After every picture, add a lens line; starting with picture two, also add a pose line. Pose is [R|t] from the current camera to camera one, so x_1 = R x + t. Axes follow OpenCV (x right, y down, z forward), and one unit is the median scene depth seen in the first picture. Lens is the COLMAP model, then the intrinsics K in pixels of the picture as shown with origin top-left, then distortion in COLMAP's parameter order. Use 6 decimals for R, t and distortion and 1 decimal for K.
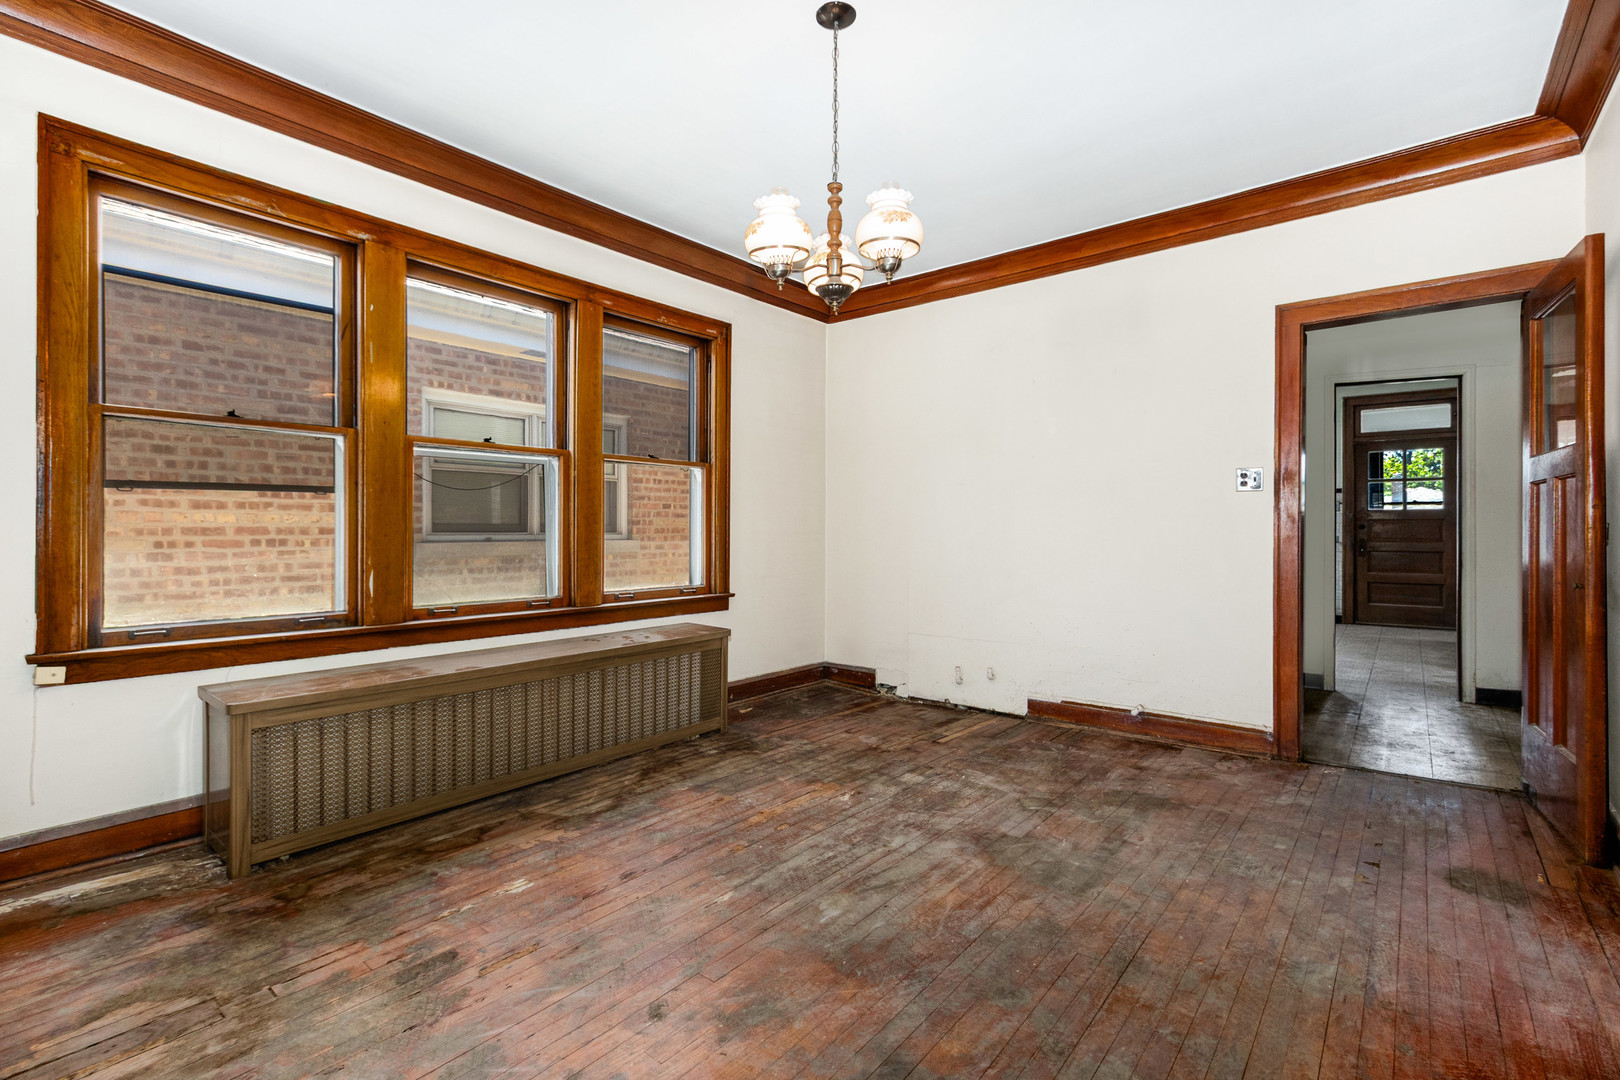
lens RADIAL K [[752.3, 0, 810.8], [0, 752.3, 523.9], [0, 0, 1]] dist [0.004796, -0.000025]
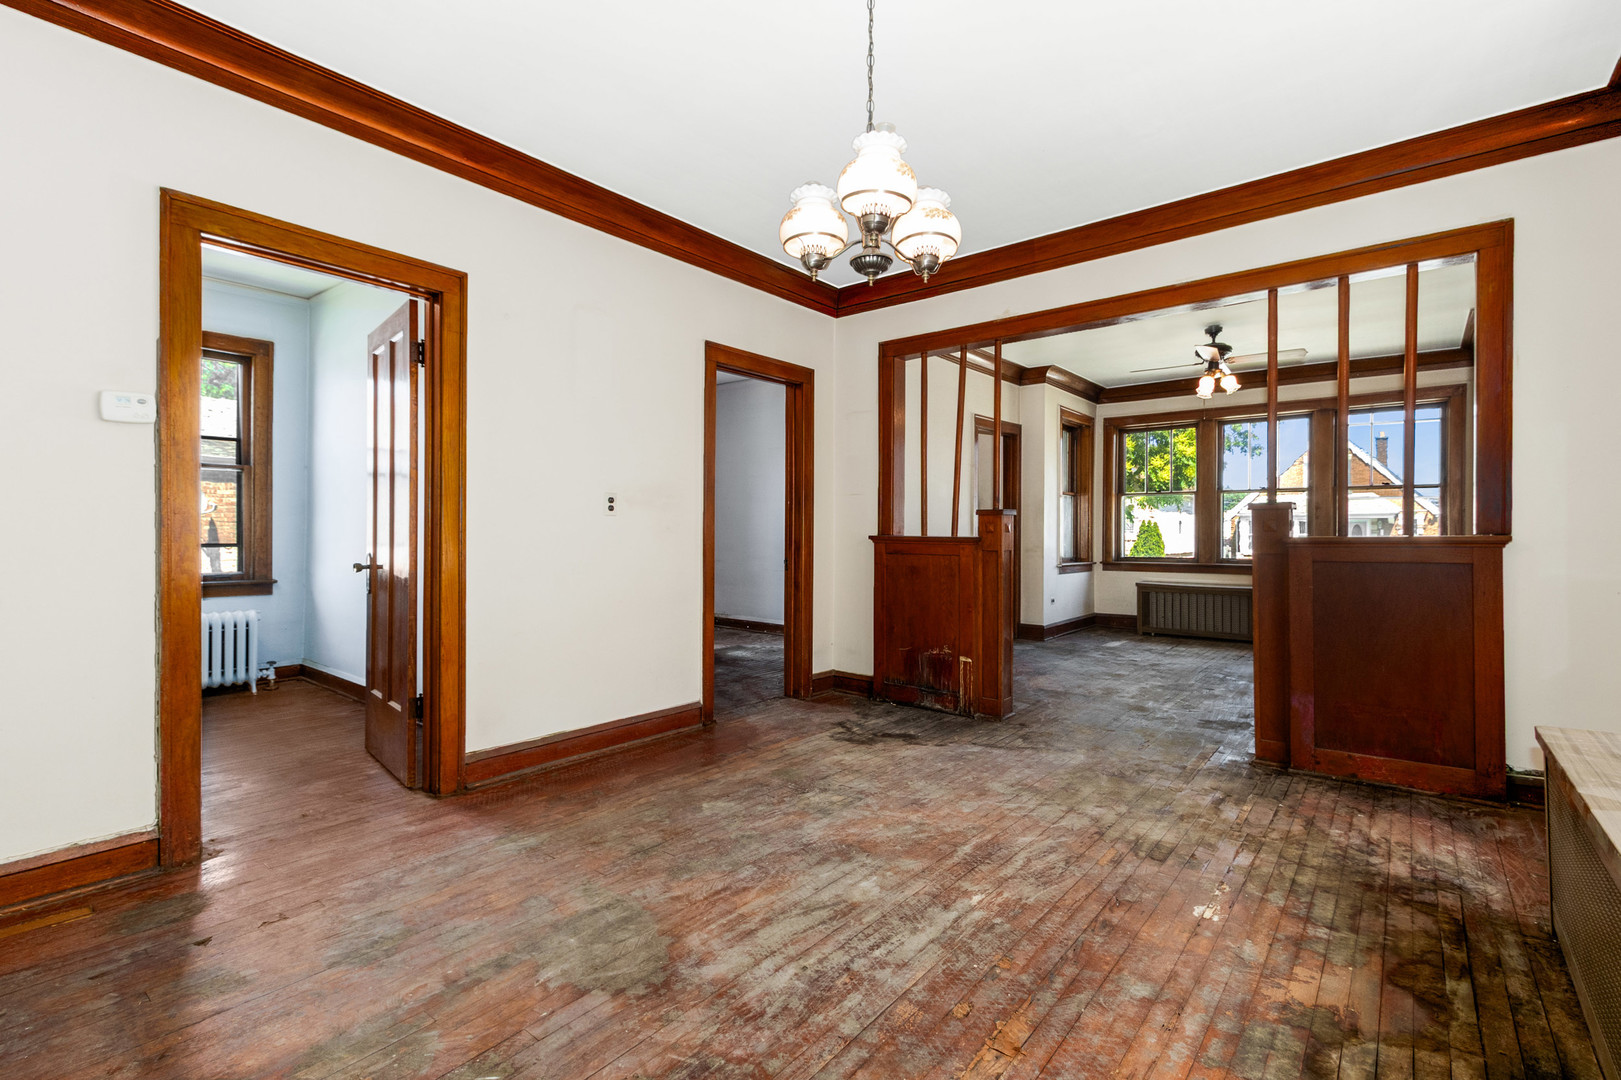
lens RADIAL K [[752.8, 0, 803.8], [0, 752.8, 536.0], [0, 0, 1]] dist [0.004796, -0.000025]
pose [[-0.999989, -0.004639, 0.001088, 0.108669], [-0.004647, 0.999963, -0.007189, 0.022454], [-0.001054, -0.007194, -0.999974, 1.880081]]
